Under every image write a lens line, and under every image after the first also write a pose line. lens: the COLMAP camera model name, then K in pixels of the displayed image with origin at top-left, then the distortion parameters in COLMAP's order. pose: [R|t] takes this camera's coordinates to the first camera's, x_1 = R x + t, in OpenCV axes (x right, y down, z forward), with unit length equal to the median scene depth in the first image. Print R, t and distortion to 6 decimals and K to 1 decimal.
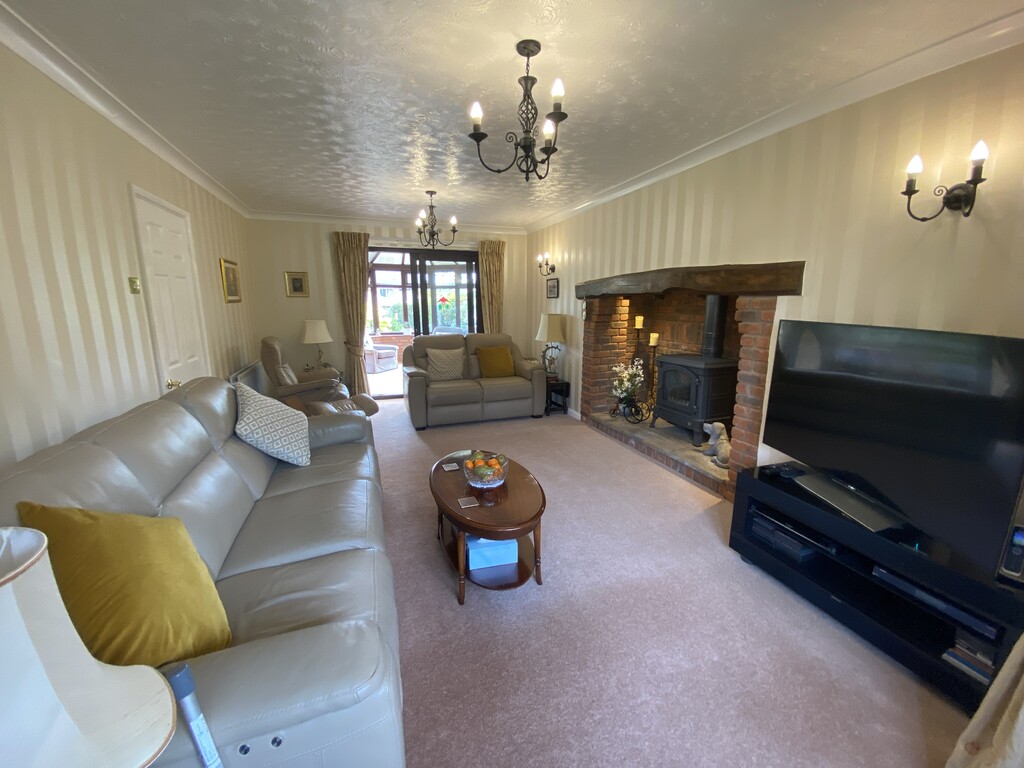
lens RADIAL K [[415.5, 0, 512.0], [0, 415.5, 384.0], [0, 0, 1]] dist [0.040169, -0.028125]
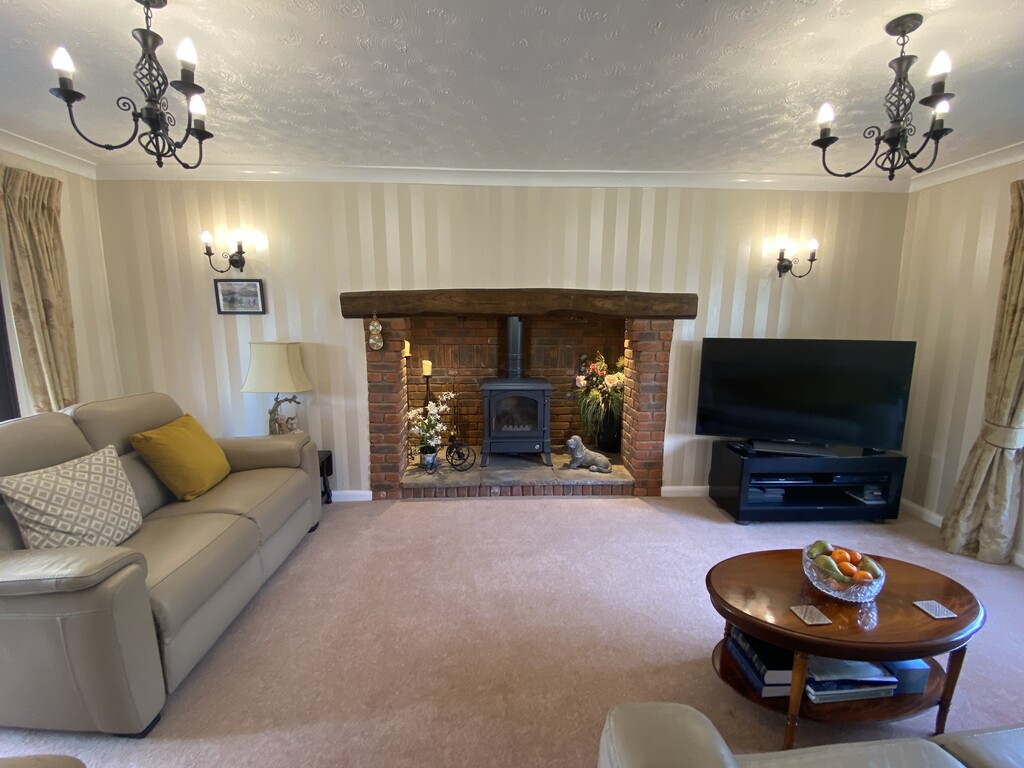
lens RADIAL K [[415.5, 0, 512.0], [0, 415.5, 384.0], [0, 0, 1]] dist [0.040169, -0.028125]
pose [[0.288844, -0.139696, 0.947130, -0.410963], [0.179040, 0.979726, 0.089903, -0.123495], [-0.940486, 0.143606, 0.307999, 0.615242]]
